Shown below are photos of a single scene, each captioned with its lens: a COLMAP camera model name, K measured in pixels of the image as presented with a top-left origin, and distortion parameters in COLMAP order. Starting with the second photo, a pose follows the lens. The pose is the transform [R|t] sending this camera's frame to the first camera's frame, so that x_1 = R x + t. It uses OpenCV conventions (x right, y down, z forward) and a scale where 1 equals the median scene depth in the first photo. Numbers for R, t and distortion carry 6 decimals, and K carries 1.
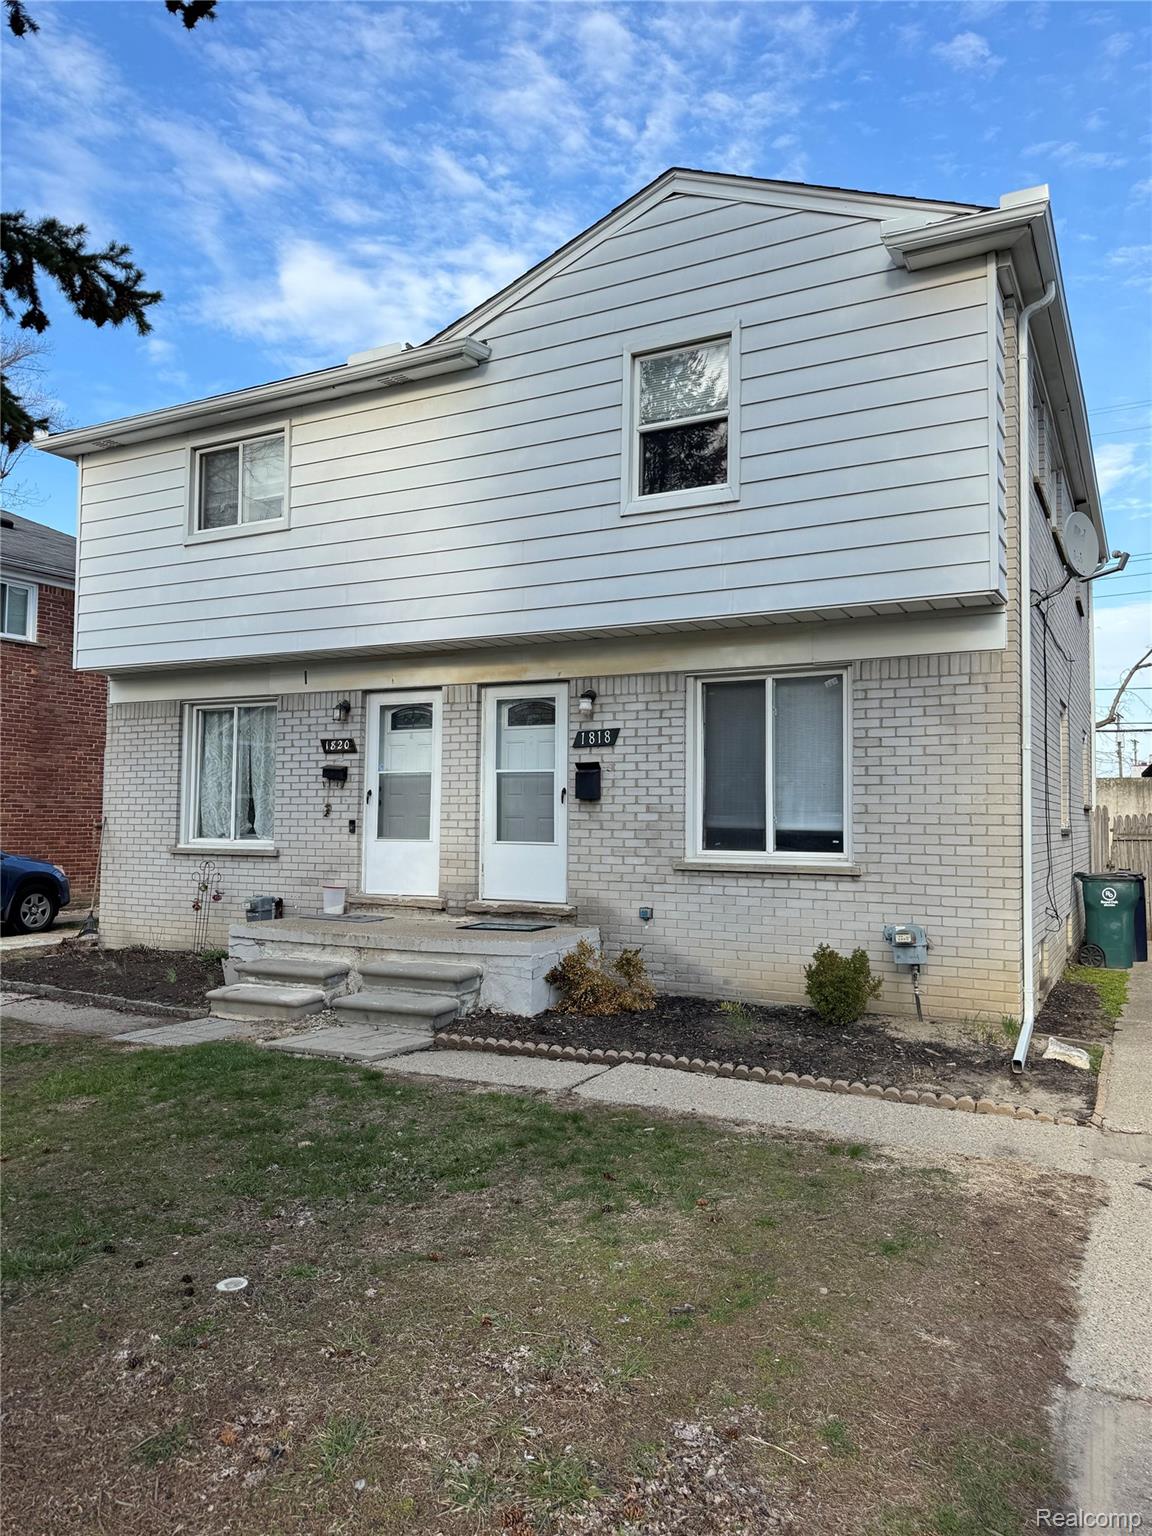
lens RADIAL K [[1087.9, 0, 576.0], [0, 1087.9, 768.0], [0, 0, 1]] dist [0.134267, -0.162040]
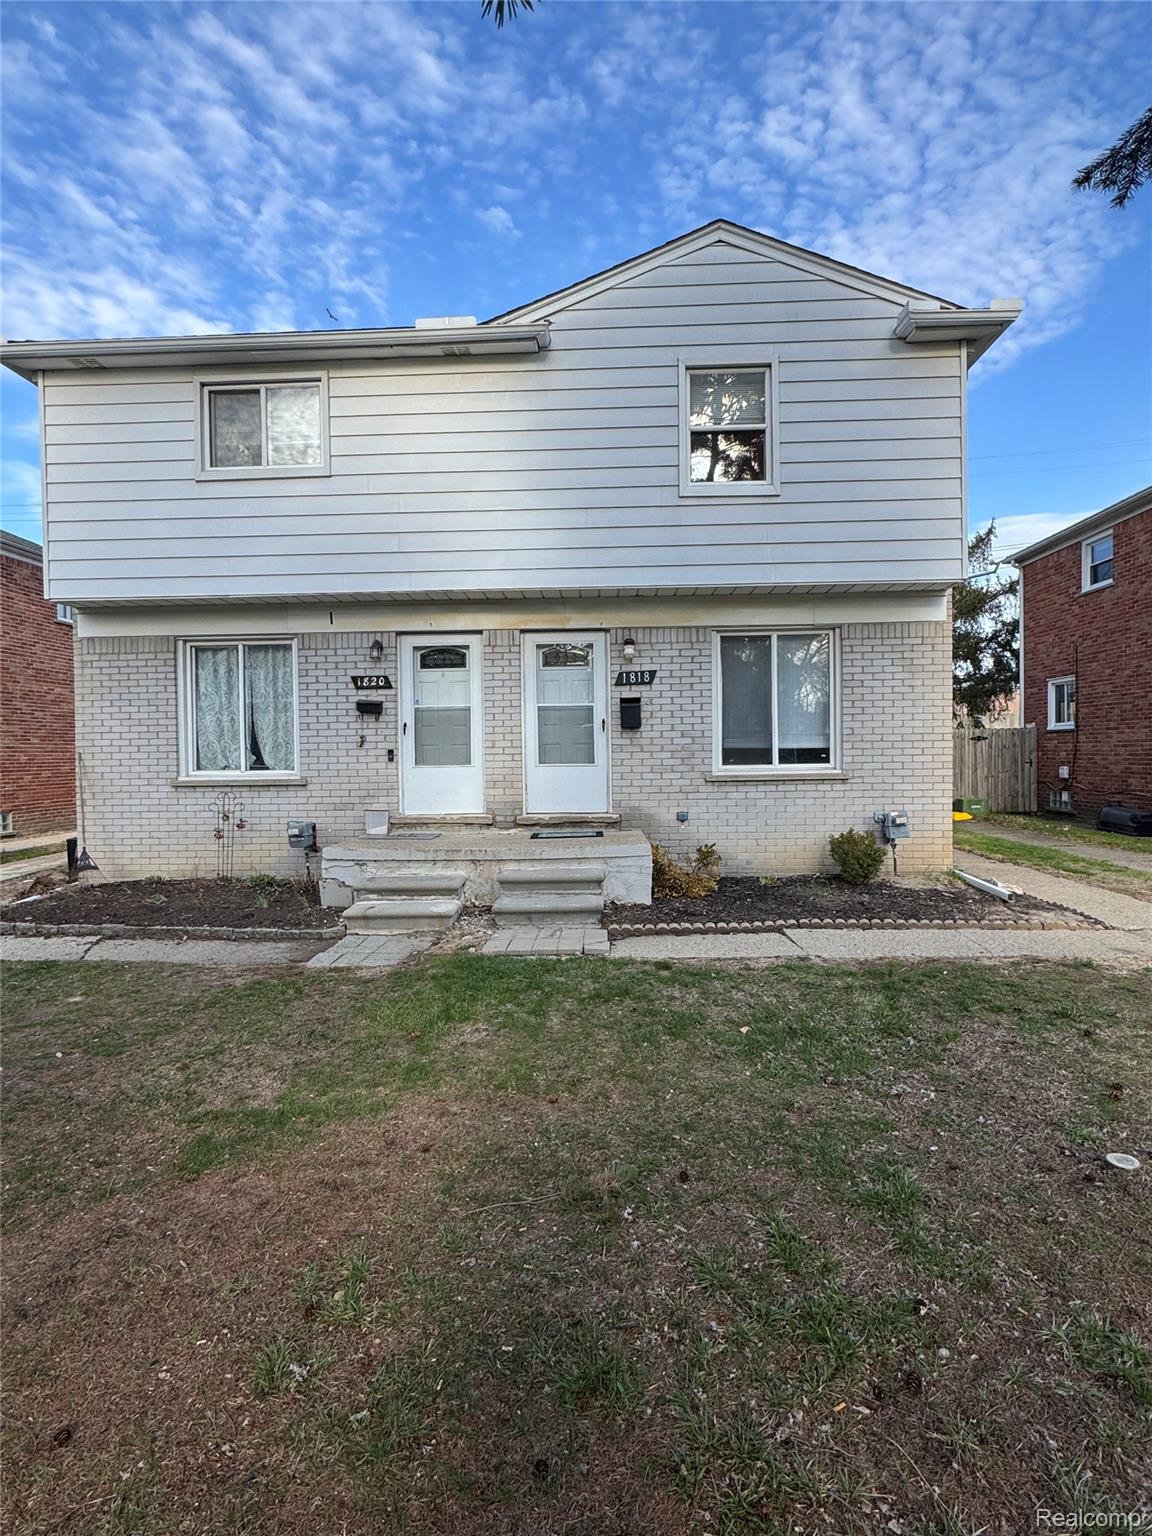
lens RADIAL K [[777.9, 0, 583.9], [0, 777.9, 768.7], [0, 0, 1]] dist [-0.001896, -0.000351]
pose [[0.896462, -0.029418, 0.442142, -0.412148], [0.000657, 0.997881, 0.065062, 0.017234], [-0.443119, -0.058035, 0.894582, 0.225590]]
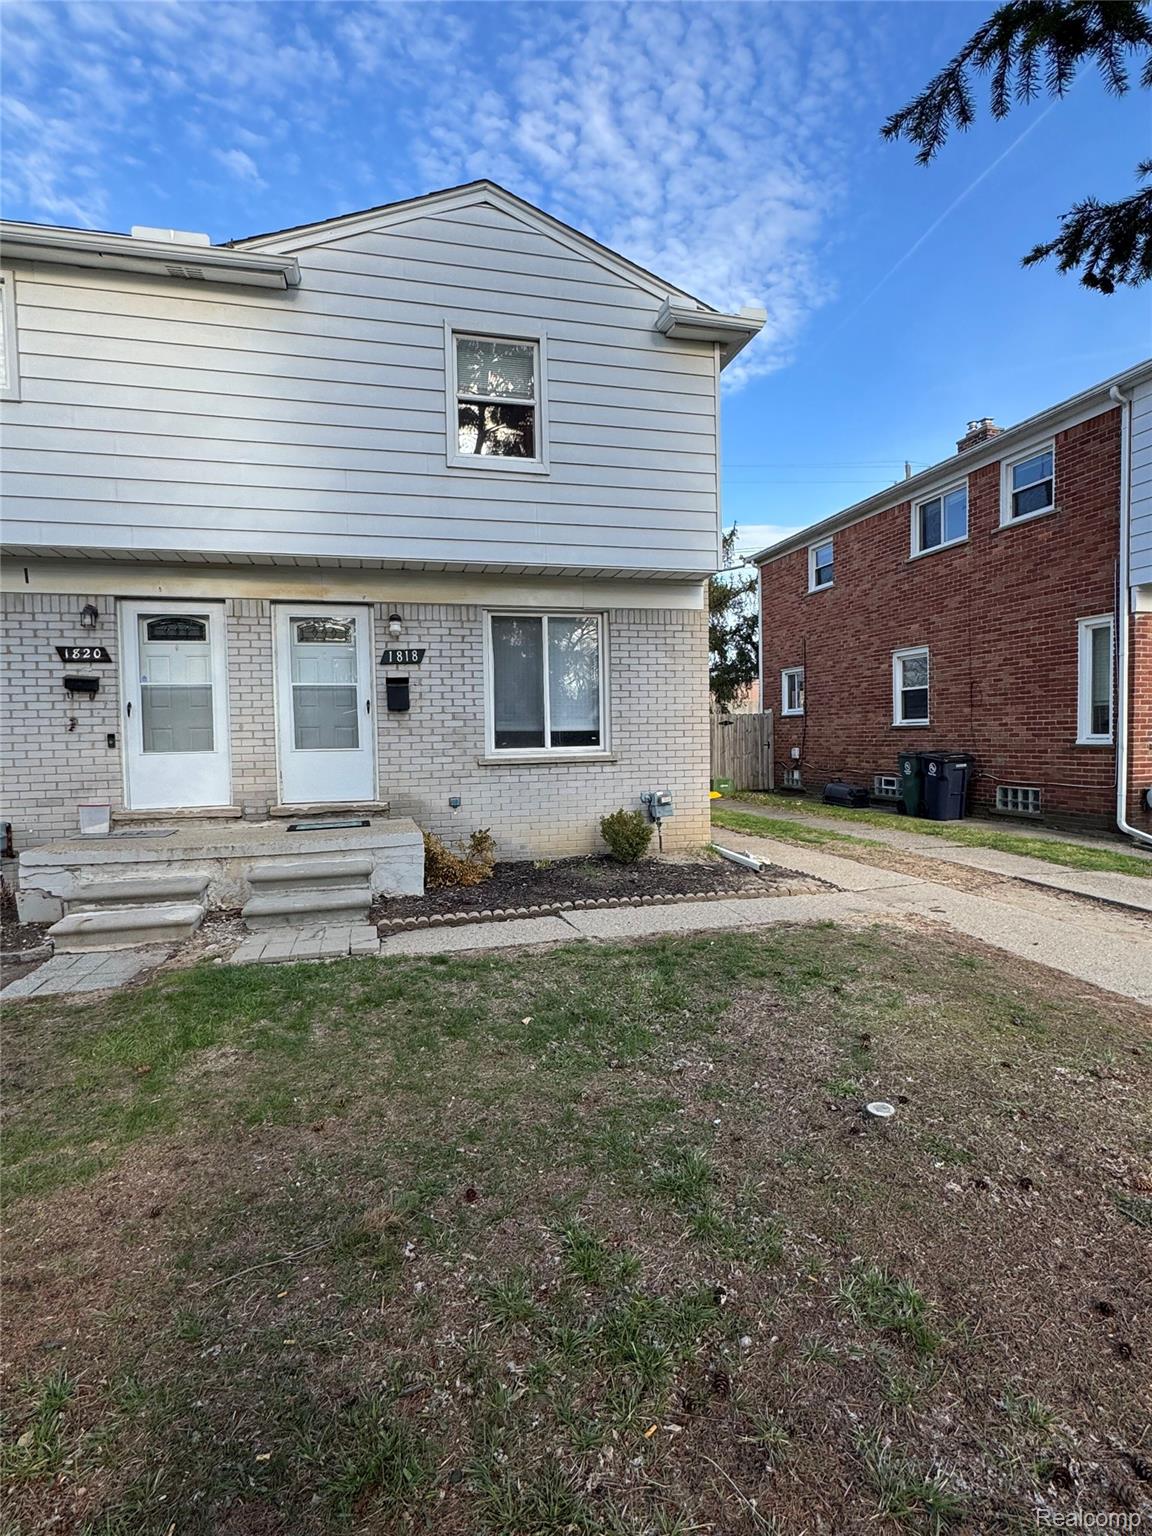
lens RADIAL K [[775.2, 0, 581.5], [0, 775.2, 768.9], [0, 0, 1]] dist [-0.004858, -0.000060]
pose [[0.729613, -0.051157, 0.681945, -0.398758], [-0.006286, 0.996654, 0.081491, 0.022585], [-0.683832, -0.063744, 0.726850, 0.253312]]
